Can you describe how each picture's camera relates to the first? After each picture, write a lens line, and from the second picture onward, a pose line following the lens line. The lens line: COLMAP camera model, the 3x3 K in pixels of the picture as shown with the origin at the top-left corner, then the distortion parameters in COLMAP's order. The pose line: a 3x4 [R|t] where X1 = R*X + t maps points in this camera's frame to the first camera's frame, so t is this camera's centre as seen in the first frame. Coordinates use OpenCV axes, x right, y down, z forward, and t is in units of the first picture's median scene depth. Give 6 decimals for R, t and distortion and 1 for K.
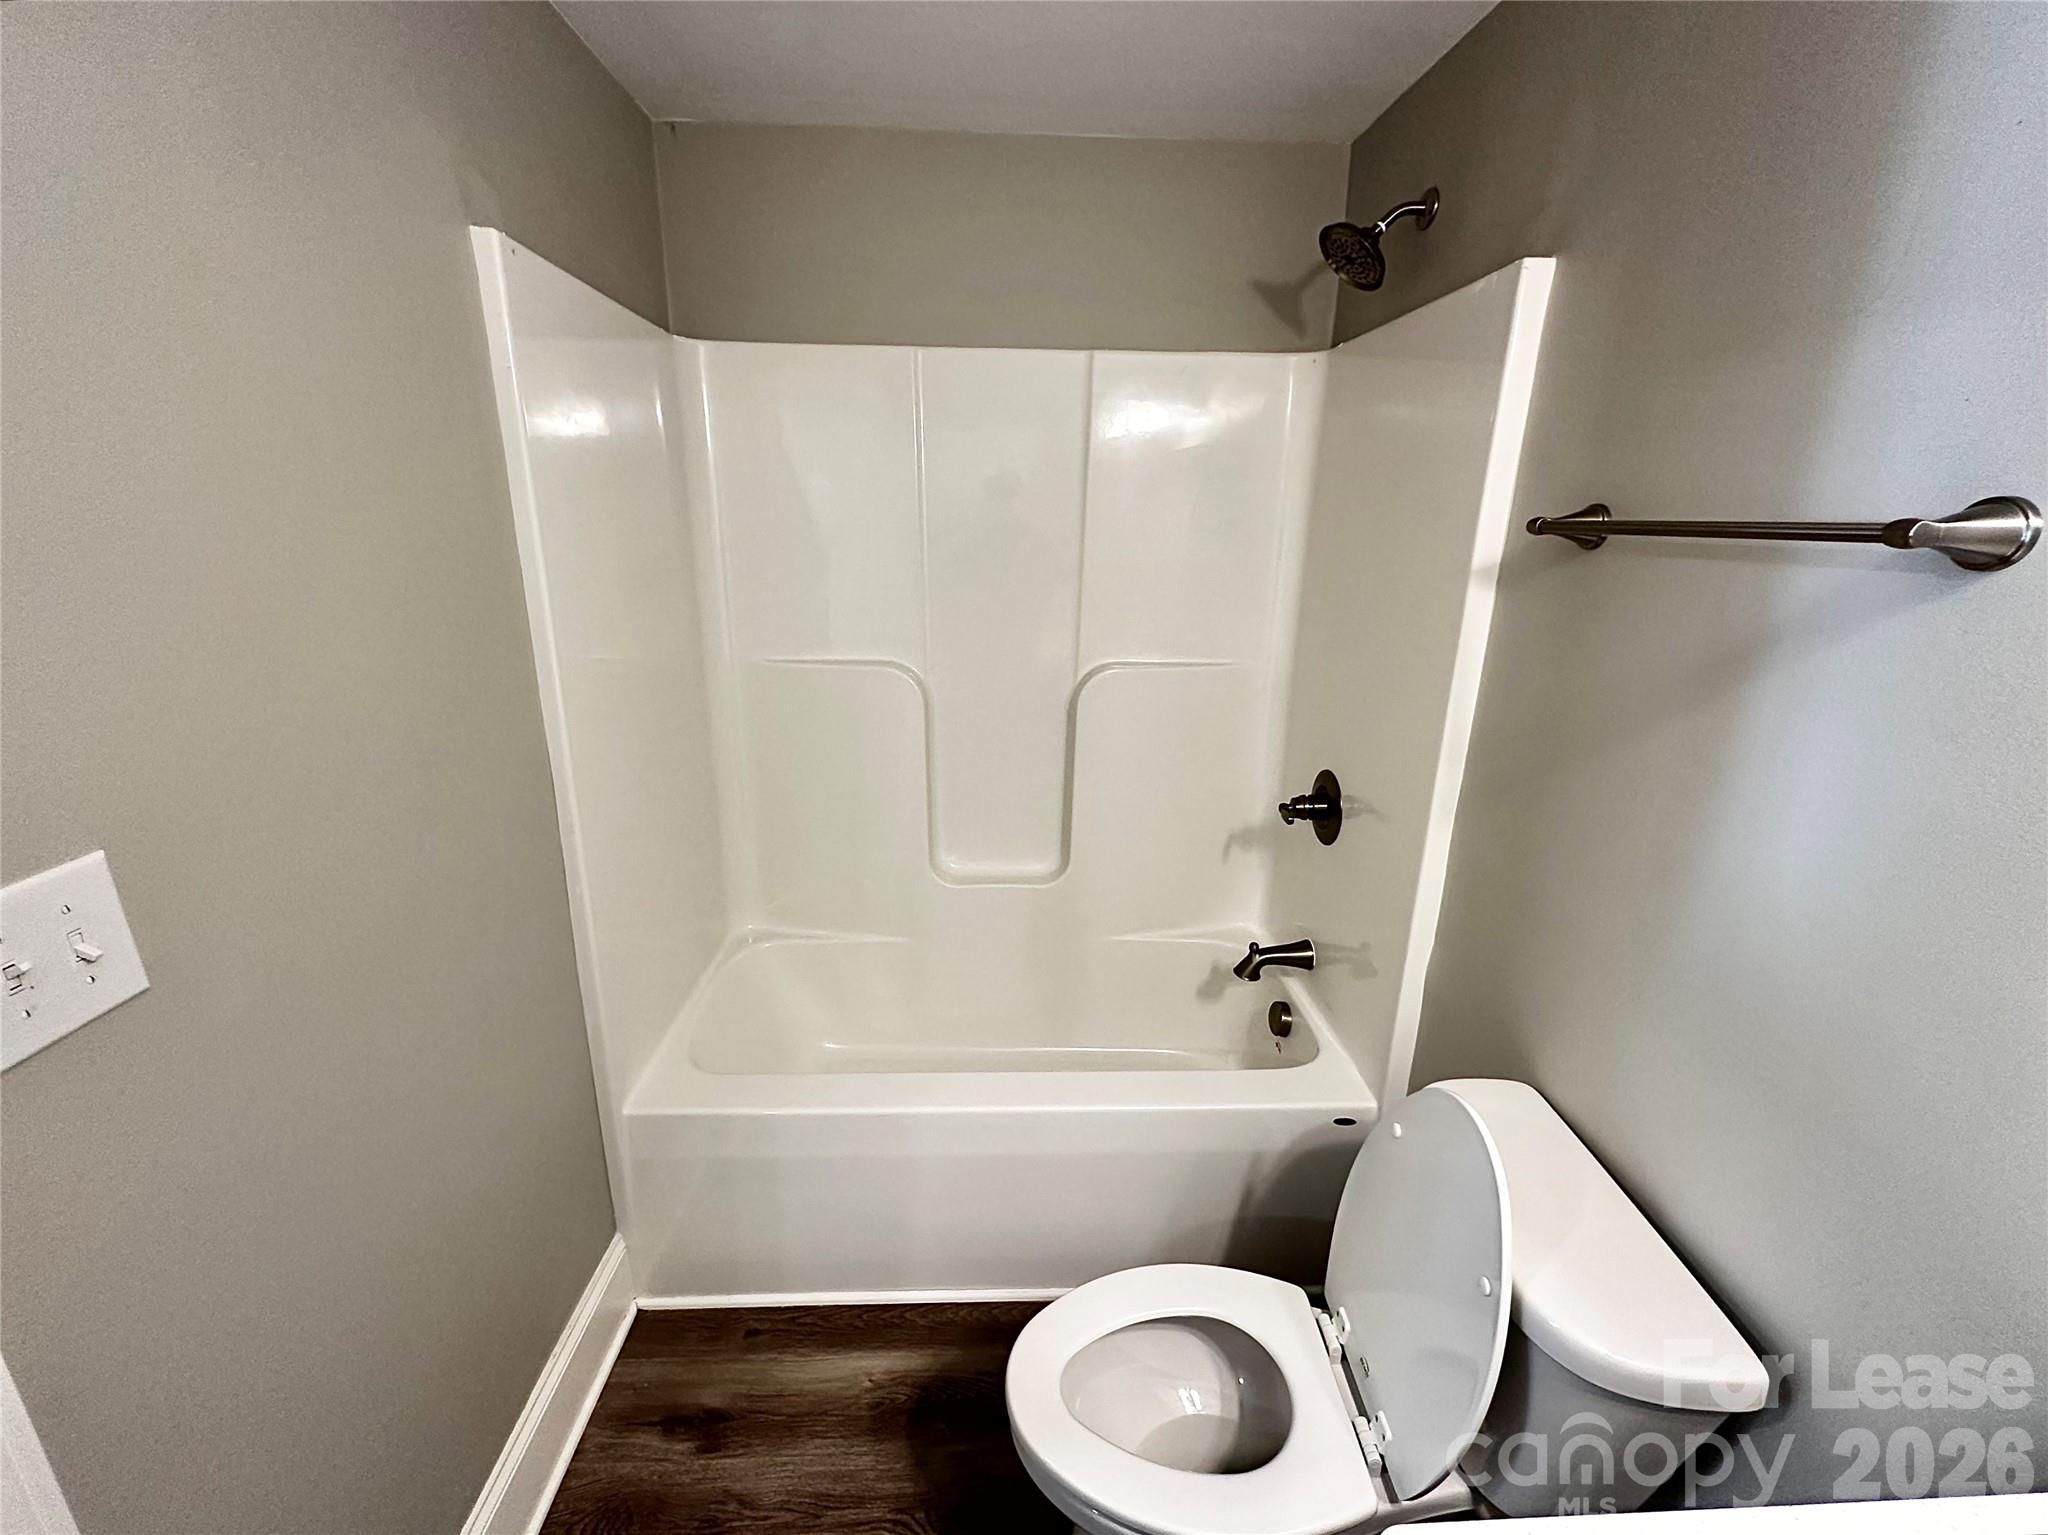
lens RADIAL K [[834.4, 0, 1018.2], [0, 834.4, 761.2], [0, 0, 1]] dist [-0.010565, 0.000129]
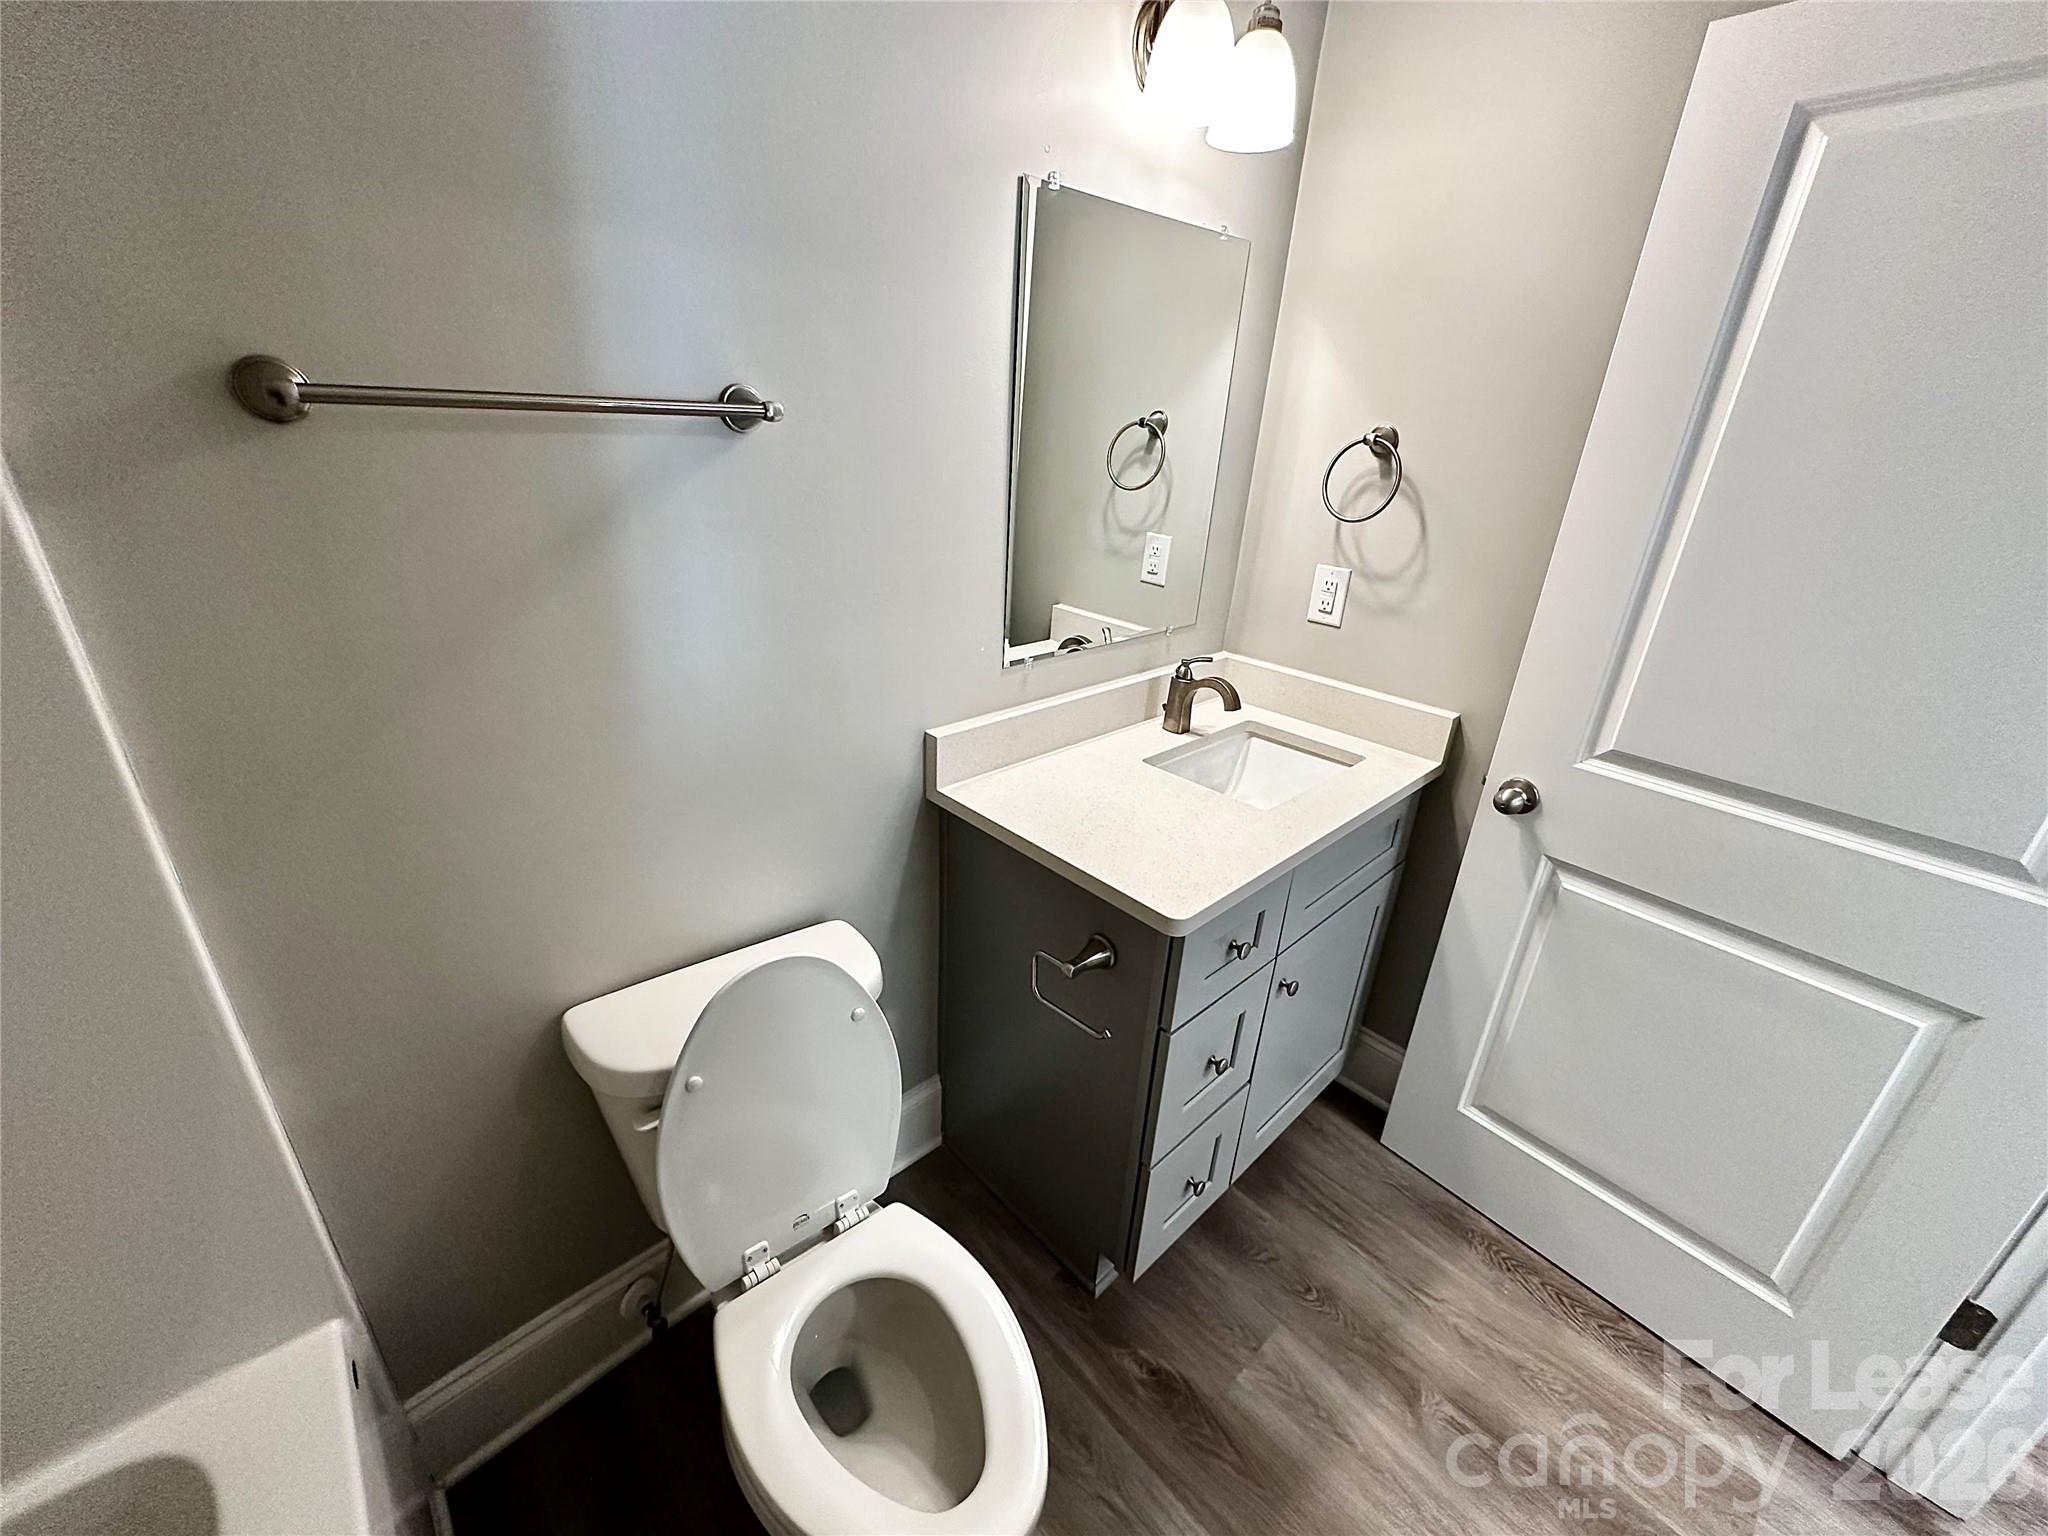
lens RADIAL K [[834.4, 0, 1018.2], [0, 834.4, 761.7], [0, 0, 1]] dist [-0.010565, 0.000129]
pose [[-0.657637, -0.333669, 0.675410, -0.209171], [0.157879, 0.815605, 0.556653, -0.222527], [-0.736606, 0.472708, -0.483693, 0.715633]]
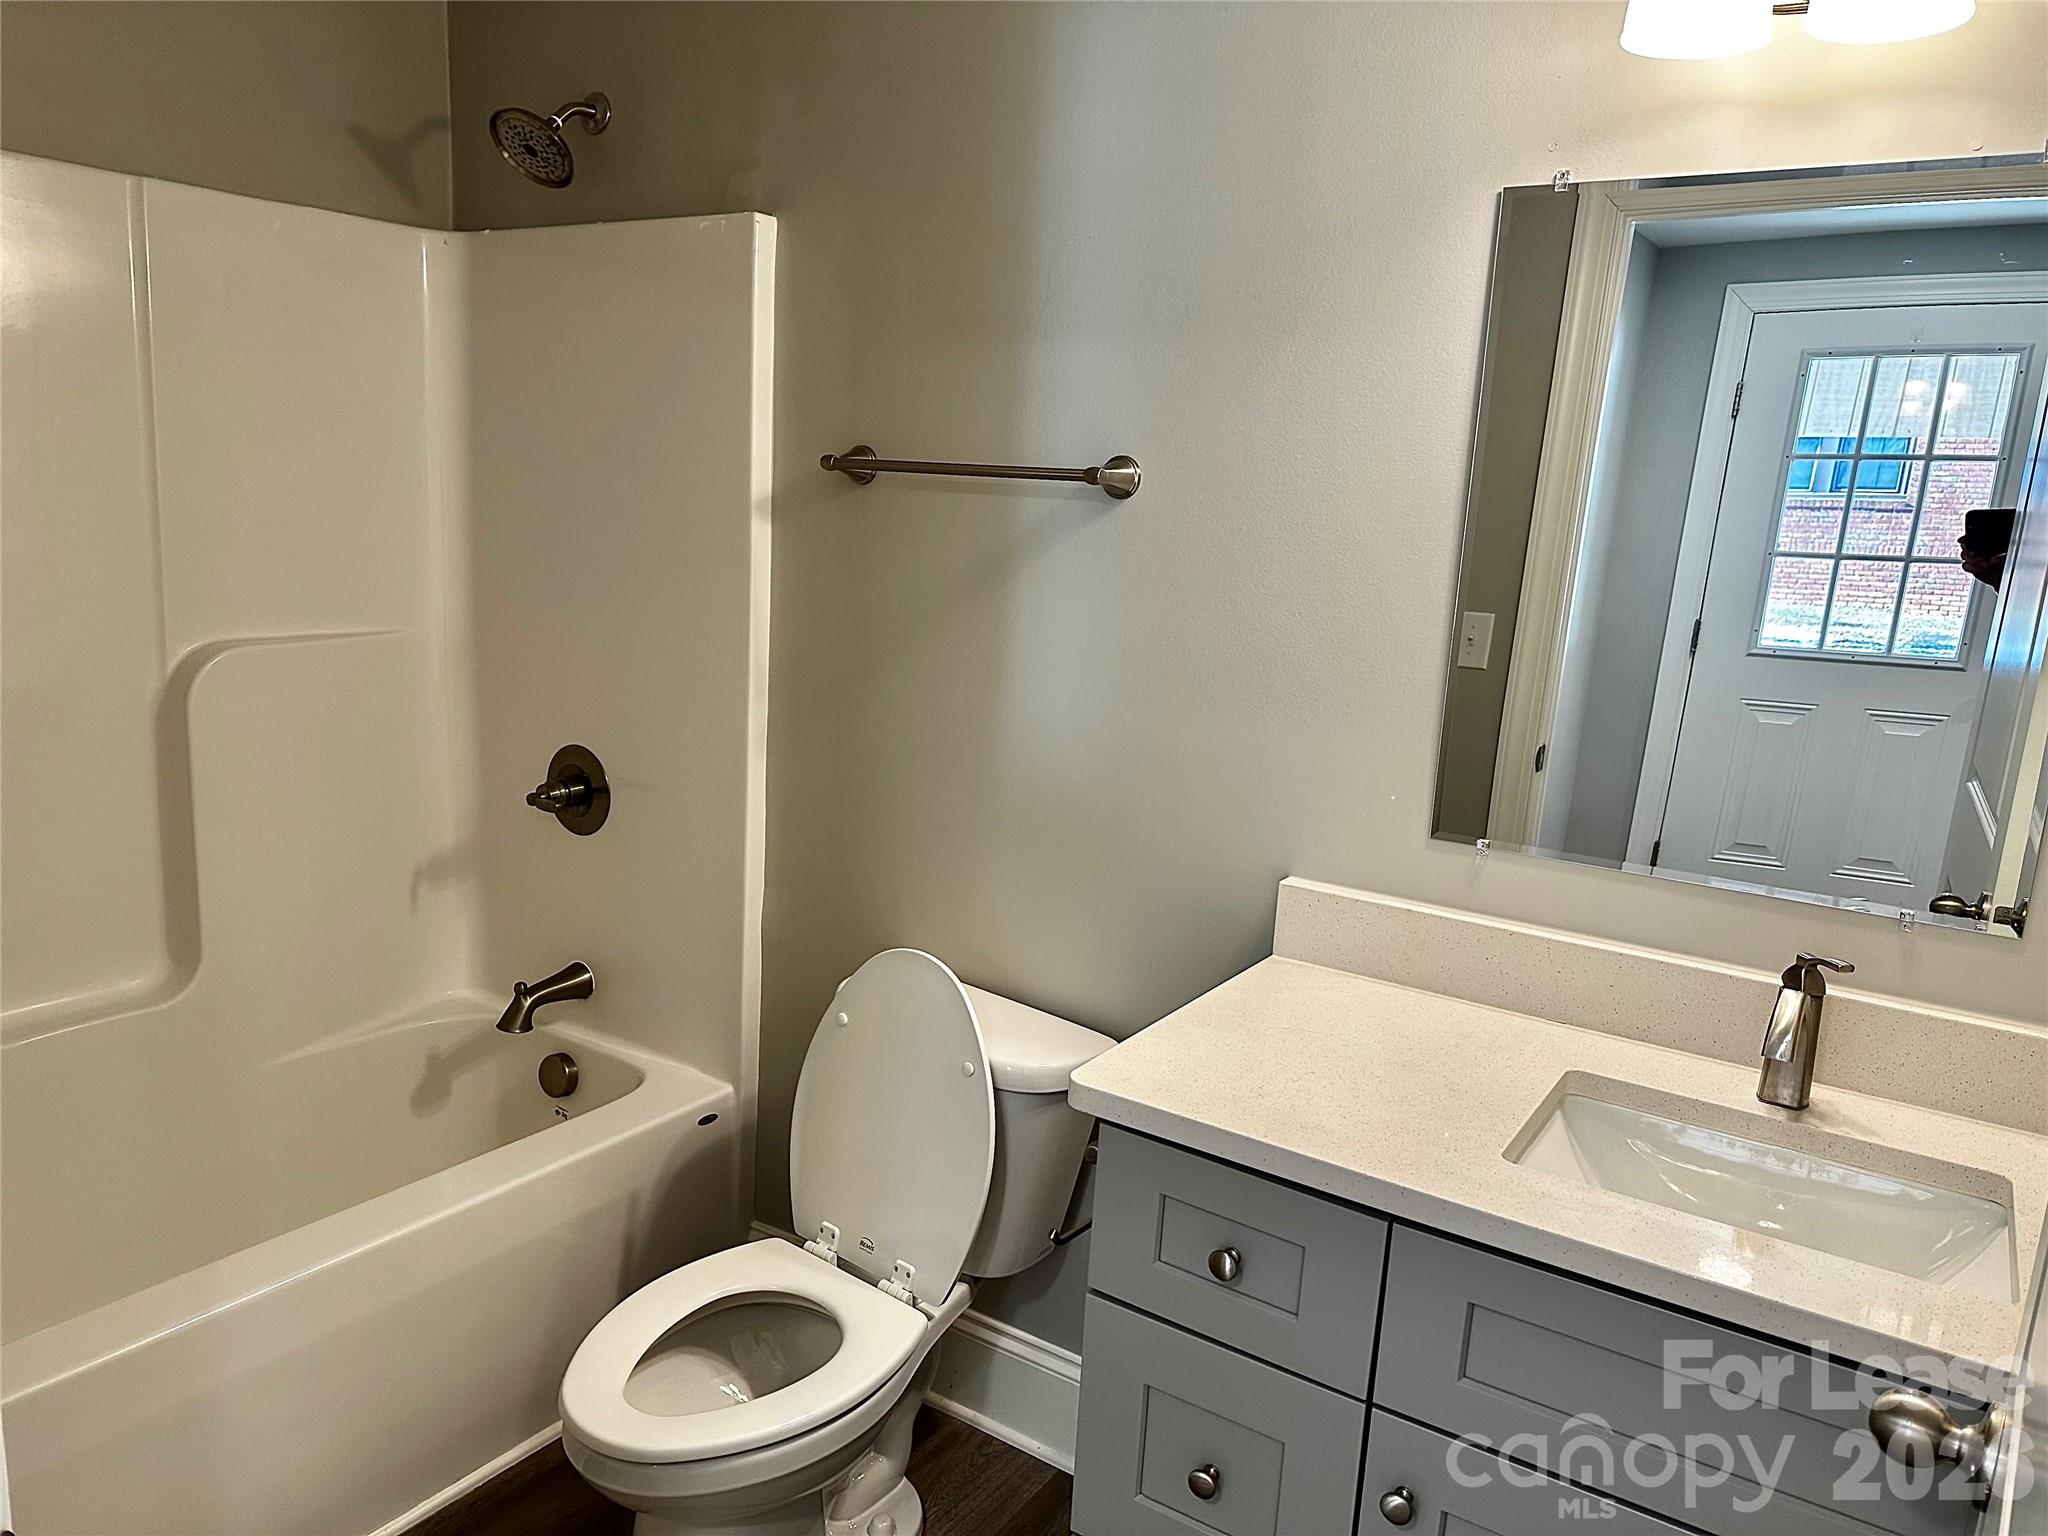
lens RADIAL K [[1428.0, 0, 1036.9], [0, 1428.0, 742.3], [0, 0, 1]] dist [0.083597, -0.136381]
pose [[0.572256, -0.119884, 0.811265, -0.596071], [0.182631, 0.983044, 0.016443, 0.079127], [-0.799481, 0.138753, 0.584447, -0.225399]]
